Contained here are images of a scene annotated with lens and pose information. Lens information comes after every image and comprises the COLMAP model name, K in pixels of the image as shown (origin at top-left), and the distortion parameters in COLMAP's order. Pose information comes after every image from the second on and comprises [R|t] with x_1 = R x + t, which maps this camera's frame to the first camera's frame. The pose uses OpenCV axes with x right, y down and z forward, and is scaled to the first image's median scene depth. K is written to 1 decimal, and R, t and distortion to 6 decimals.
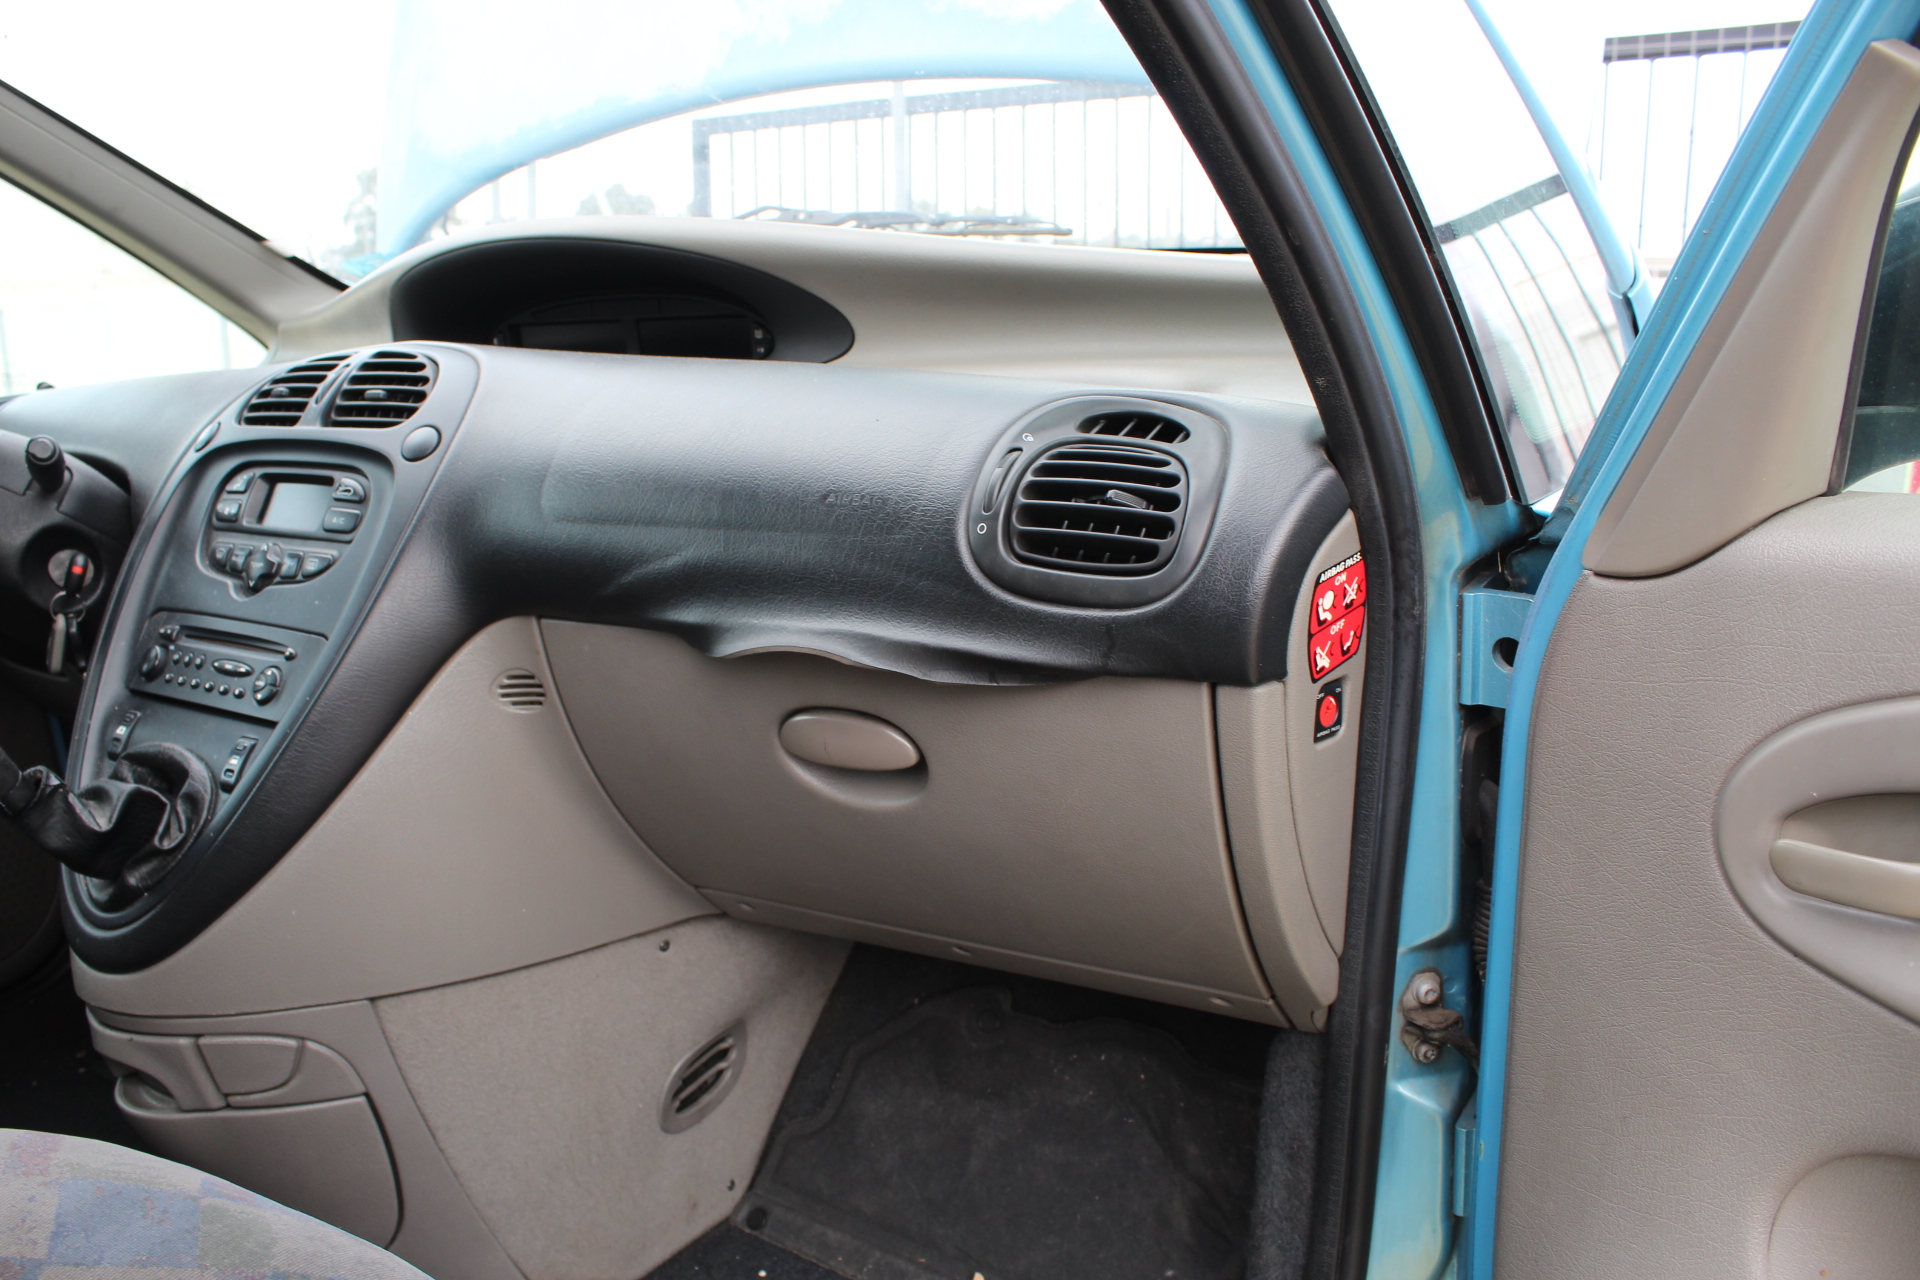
lens RADIAL K [[1560.7, 0, 918.9], [0, 1560.7, 645.0], [0, 0, 1]] dist [-0.178683, 0.139916]
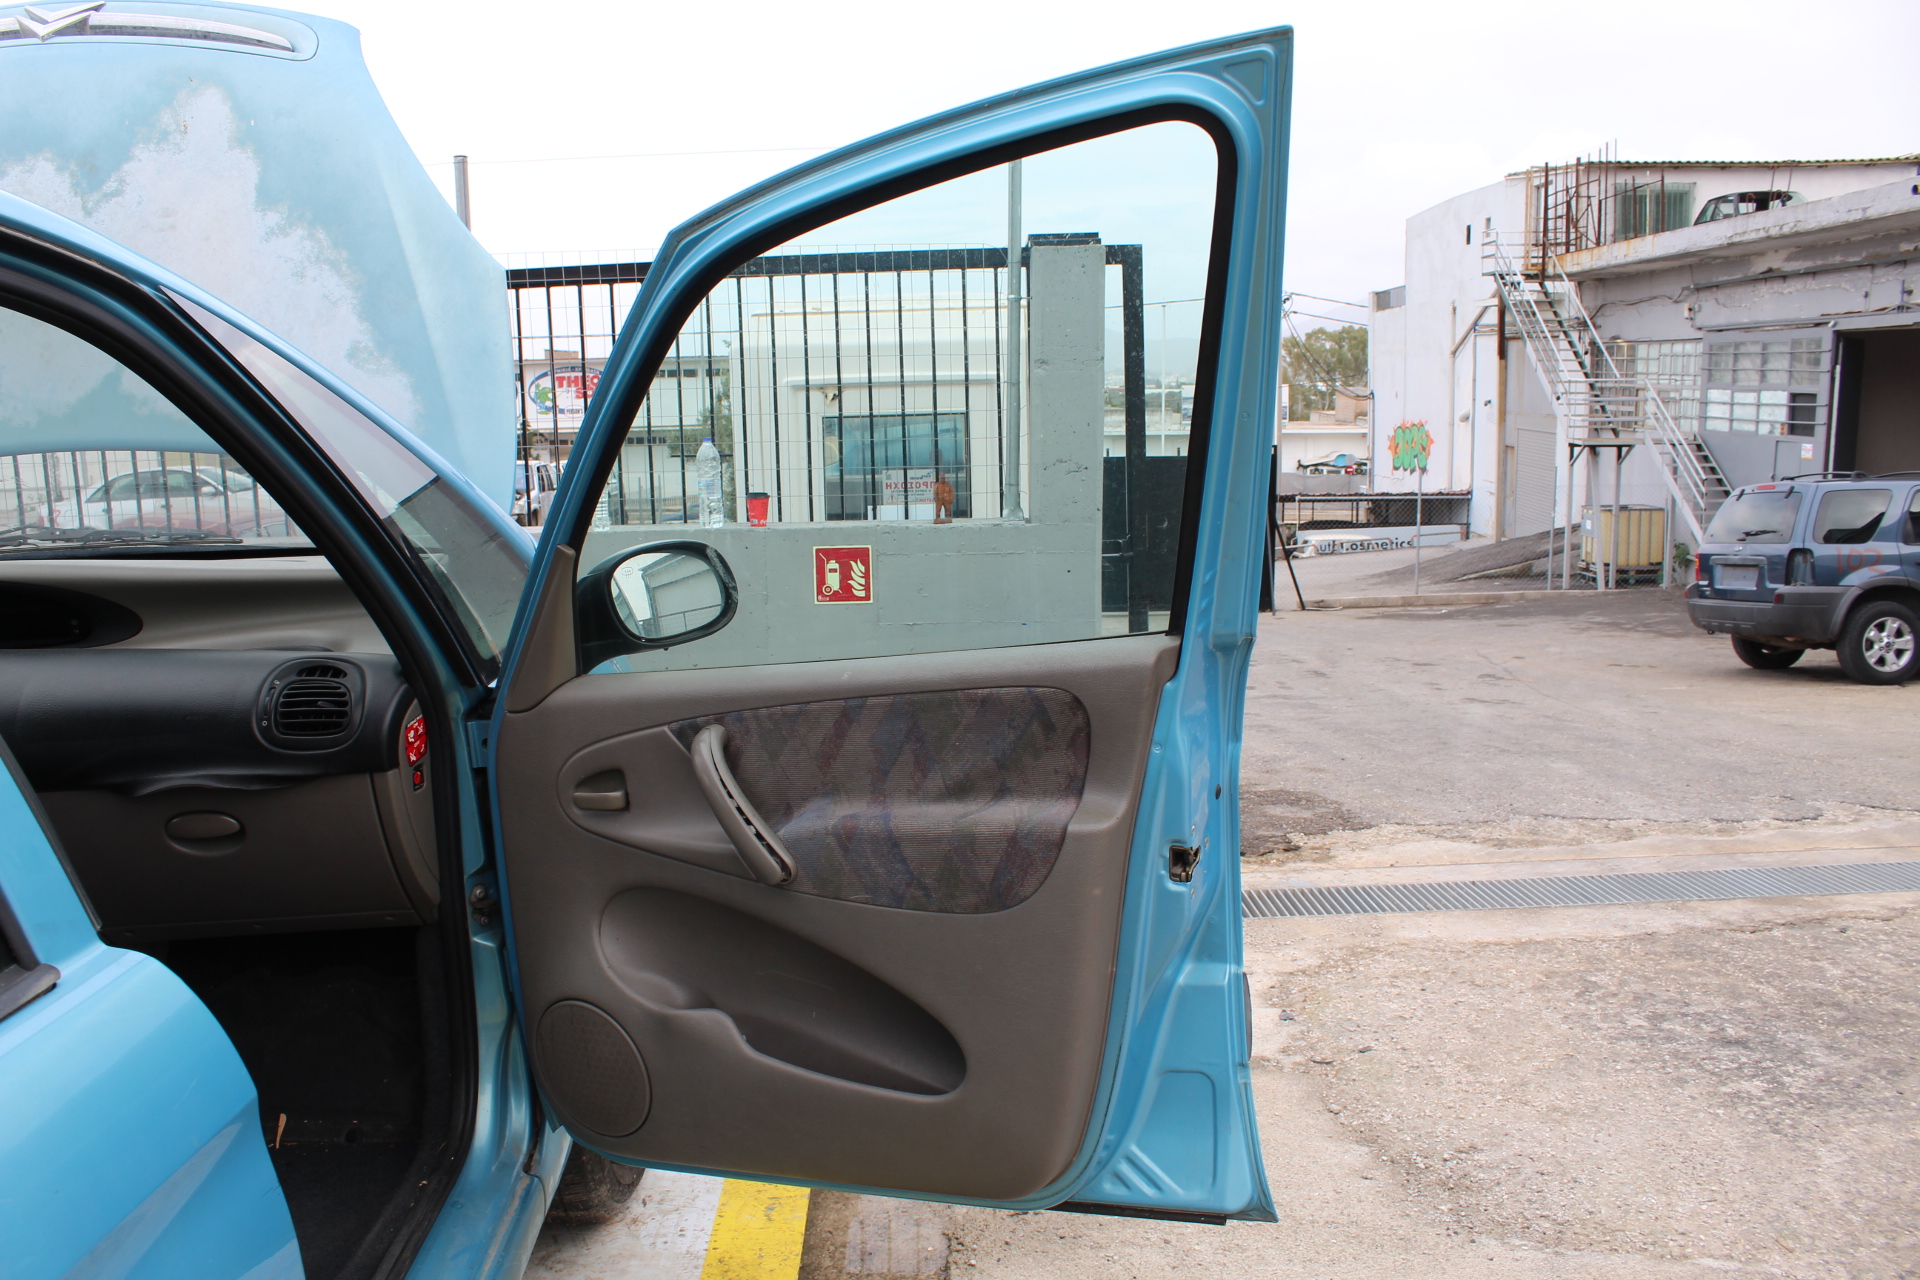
lens RADIAL K [[1560.7, 0, 918.9], [0, 1560.7, 645.0], [0, 0, 1]] dist [-0.178683, 0.139916]
pose [[0.824676, -0.108935, 0.555016, -0.410651], [0.146108, 0.989002, -0.022981, 0.006196], [-0.546409, 0.100044, 0.831522, -1.498040]]
